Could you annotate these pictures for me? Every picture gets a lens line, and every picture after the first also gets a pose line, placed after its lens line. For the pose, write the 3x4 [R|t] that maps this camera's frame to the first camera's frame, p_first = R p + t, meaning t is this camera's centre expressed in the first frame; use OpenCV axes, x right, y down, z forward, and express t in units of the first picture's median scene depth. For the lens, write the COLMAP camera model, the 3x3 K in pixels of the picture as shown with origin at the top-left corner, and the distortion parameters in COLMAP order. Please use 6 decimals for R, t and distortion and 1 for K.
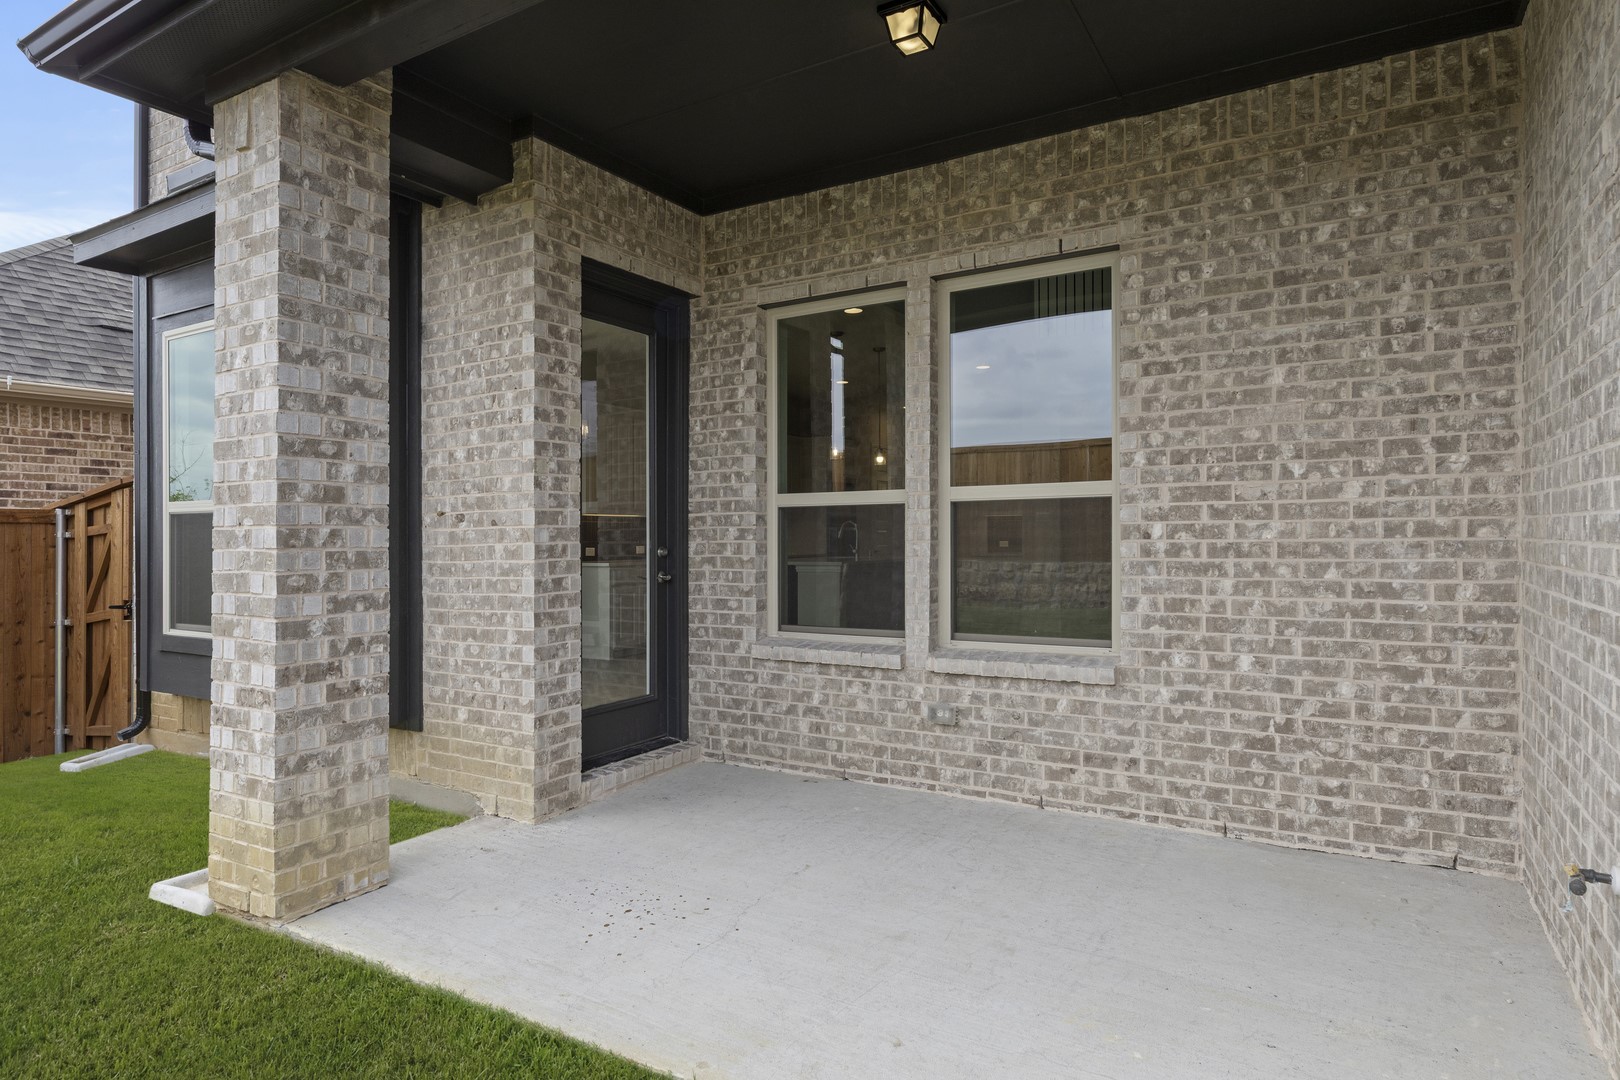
lens RADIAL K [[906.6, 0, 796.3], [0, 906.6, 538.2], [0, 0, 1]] dist [-0.001302, 0.002483]
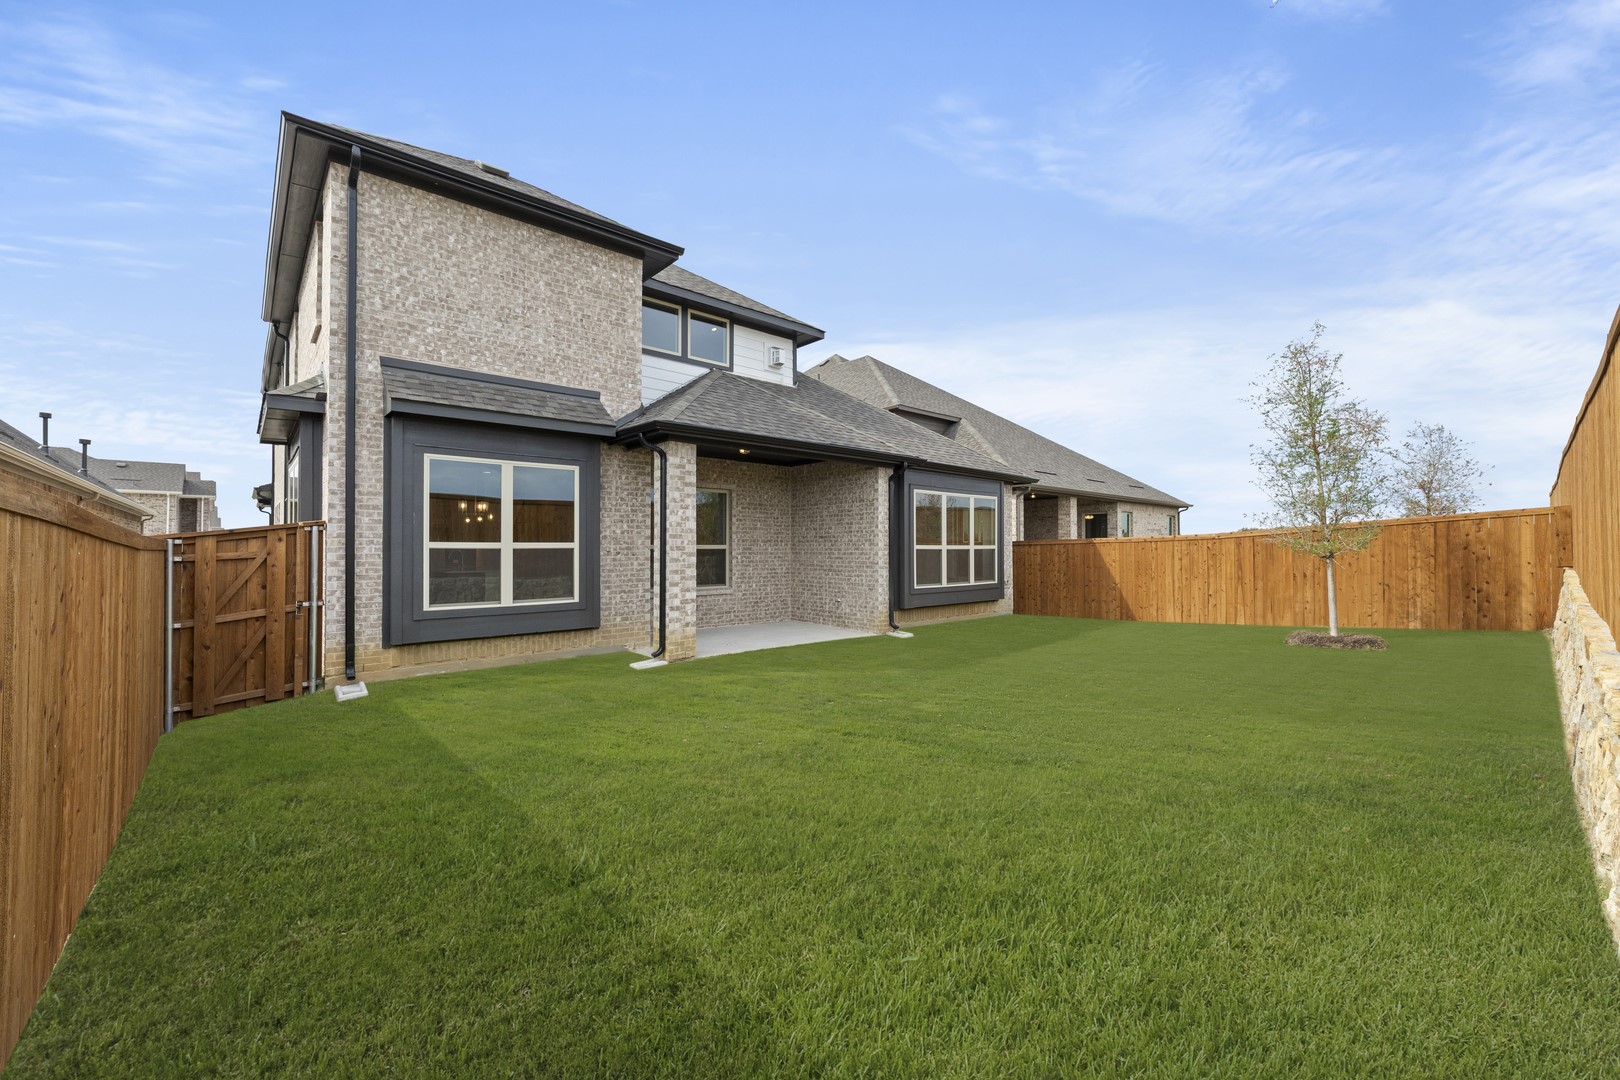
lens RADIAL K [[641.9, 0, 804.1], [0, 641.9, 554.4], [0, 0, 1]] dist [-0.004073, -0.000197]
pose [[0.313688, 0.002238, 0.949523, -2.211766], [-0.000374, 0.999997, -0.002234, -0.013828], [-0.949526, 0.000346, 0.313688, -0.241346]]
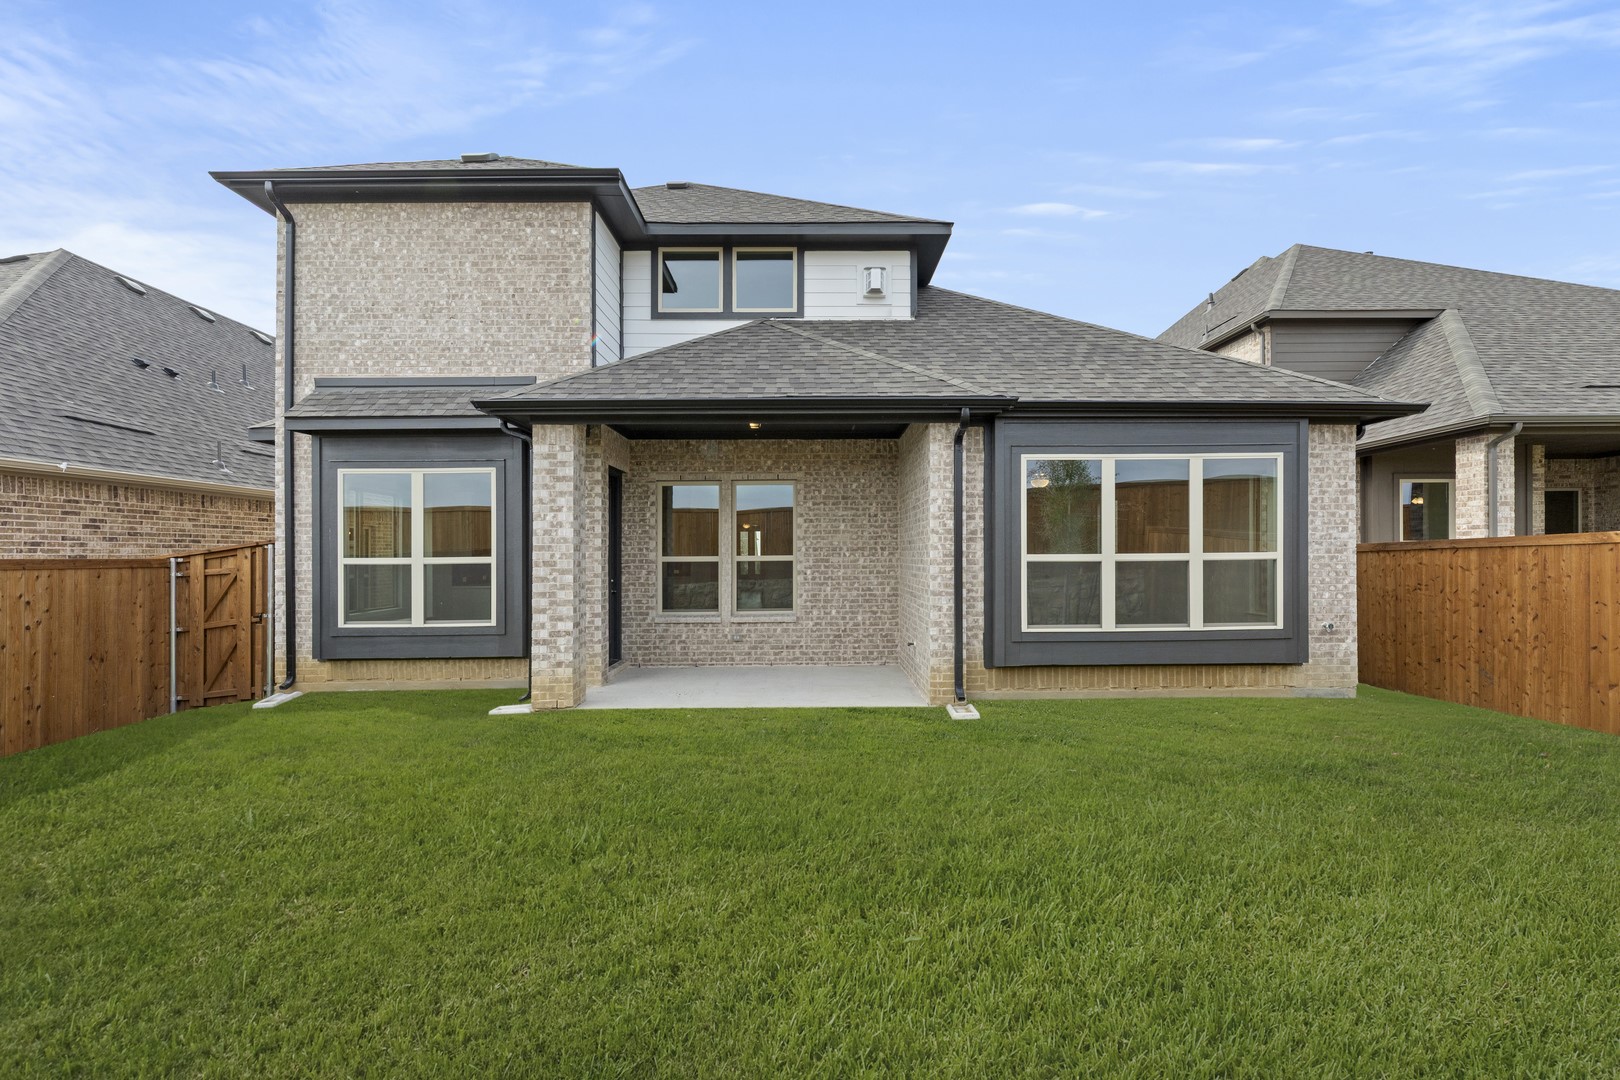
lens RADIAL K [[696.9, 0, 804.6], [0, 696.9, 564.0], [0, 0, 1]] dist [-0.000348, -0.001138]
pose [[0.854504, -0.002204, 0.519440, -0.793231], [0.000111, 0.999992, 0.004059, -0.042438], [-0.519445, -0.003410, 0.854497, -0.967984]]
